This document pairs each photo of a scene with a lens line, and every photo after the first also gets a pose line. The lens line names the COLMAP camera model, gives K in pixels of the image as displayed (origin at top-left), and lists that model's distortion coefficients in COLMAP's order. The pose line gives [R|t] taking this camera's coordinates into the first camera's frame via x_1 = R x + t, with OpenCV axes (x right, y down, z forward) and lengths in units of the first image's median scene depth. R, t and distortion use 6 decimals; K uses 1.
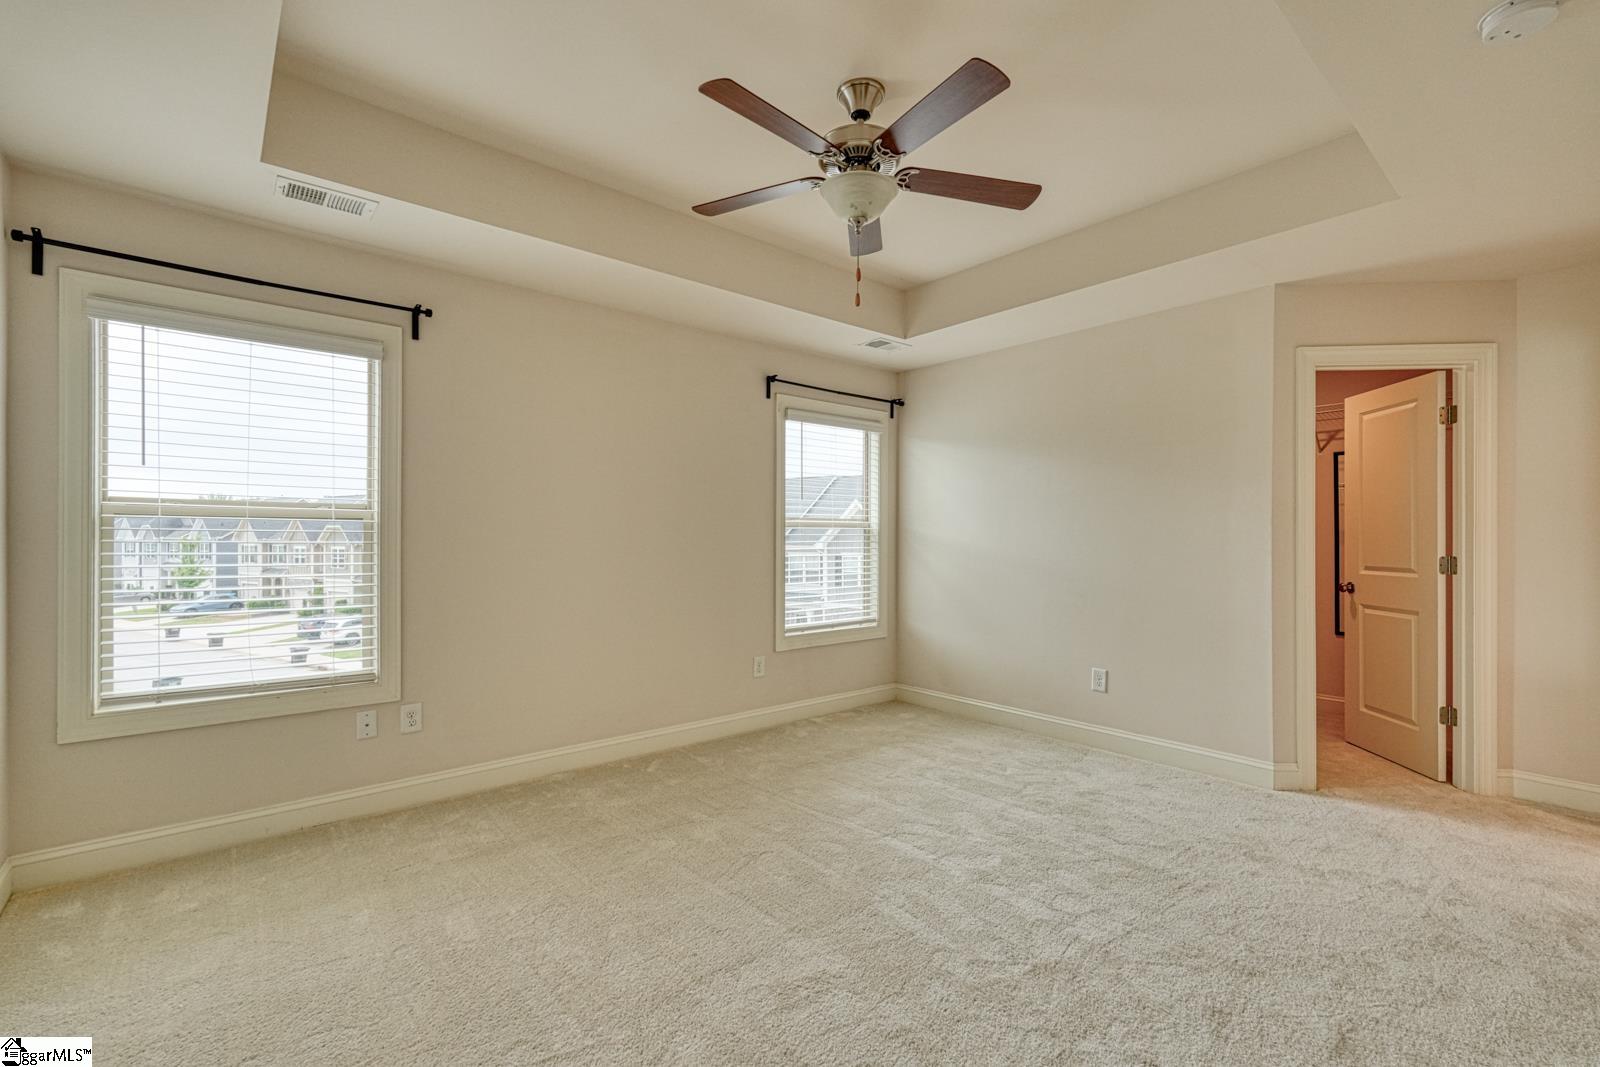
lens RADIAL K [[702.5, 0, 784.8], [0, 702.5, 532.6], [0, 0, 1]] dist [0.001867, 0.000301]
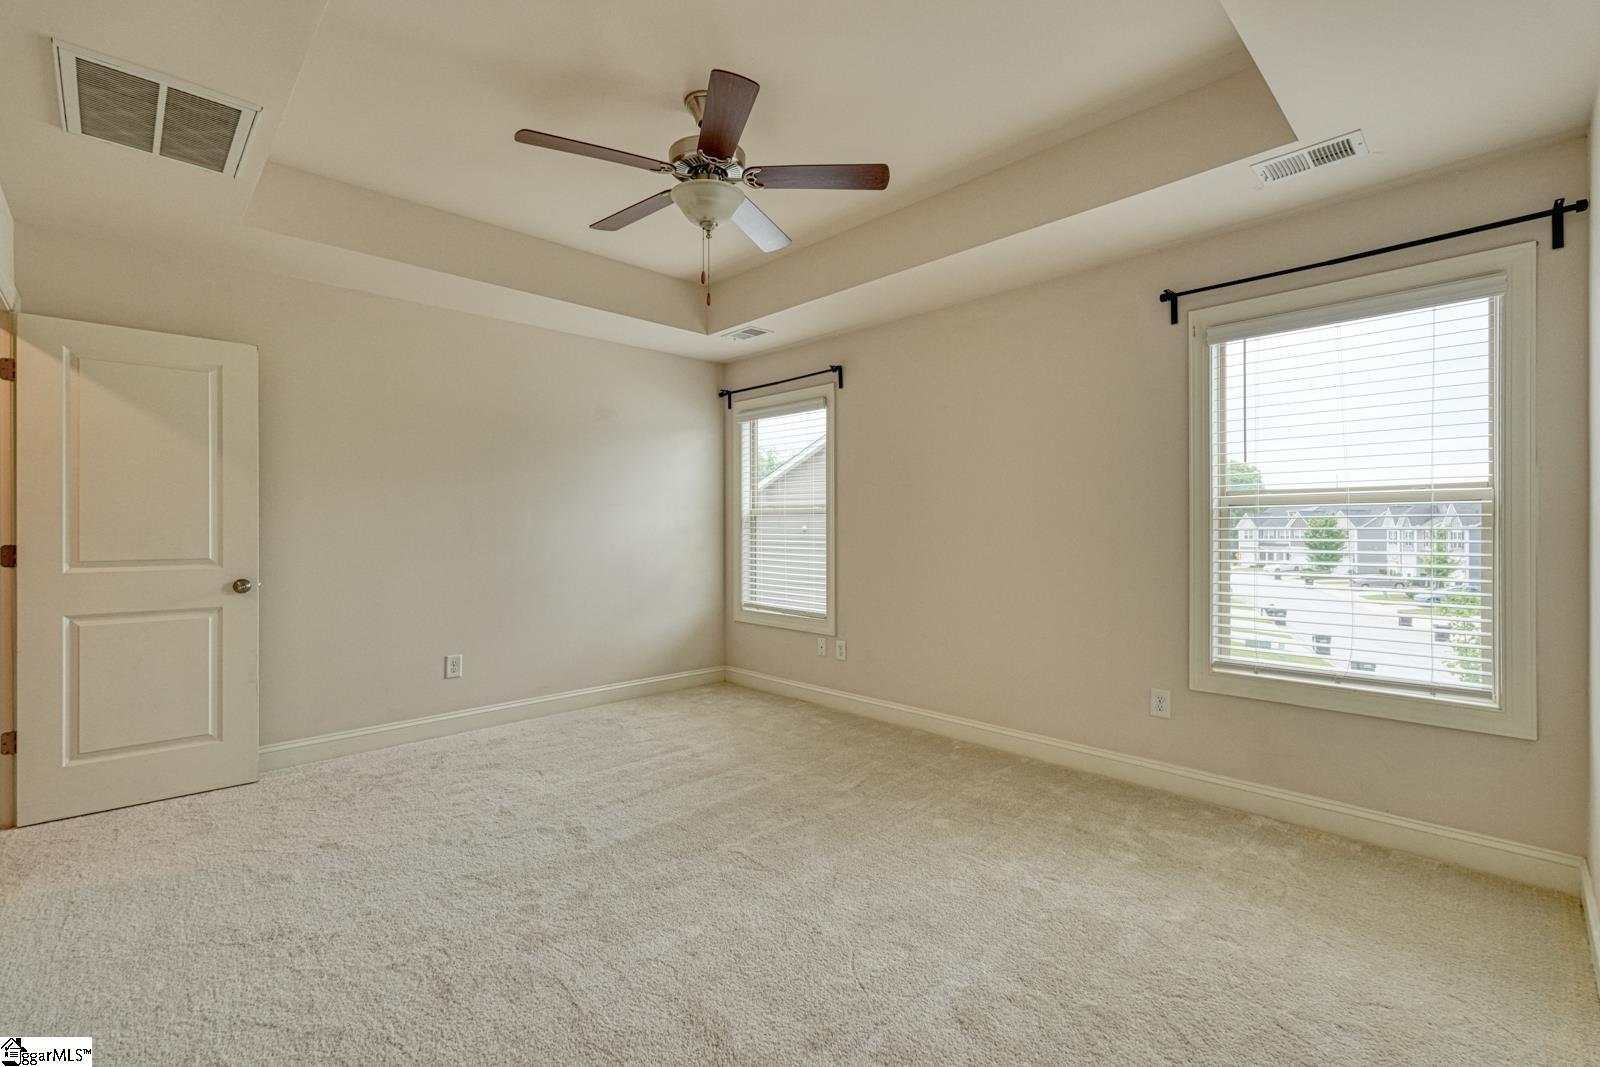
lens RADIAL K [[702.5, 0, 763.5], [0, 702.5, 532.2], [0, 0, 1]] dist [0.001867, 0.000301]
pose [[0.062871, 0.003347, -0.998016, 0.119312], [0.014635, 0.999884, 0.004275, 0.001596], [0.997914, -0.014874, 0.062814, 0.099644]]
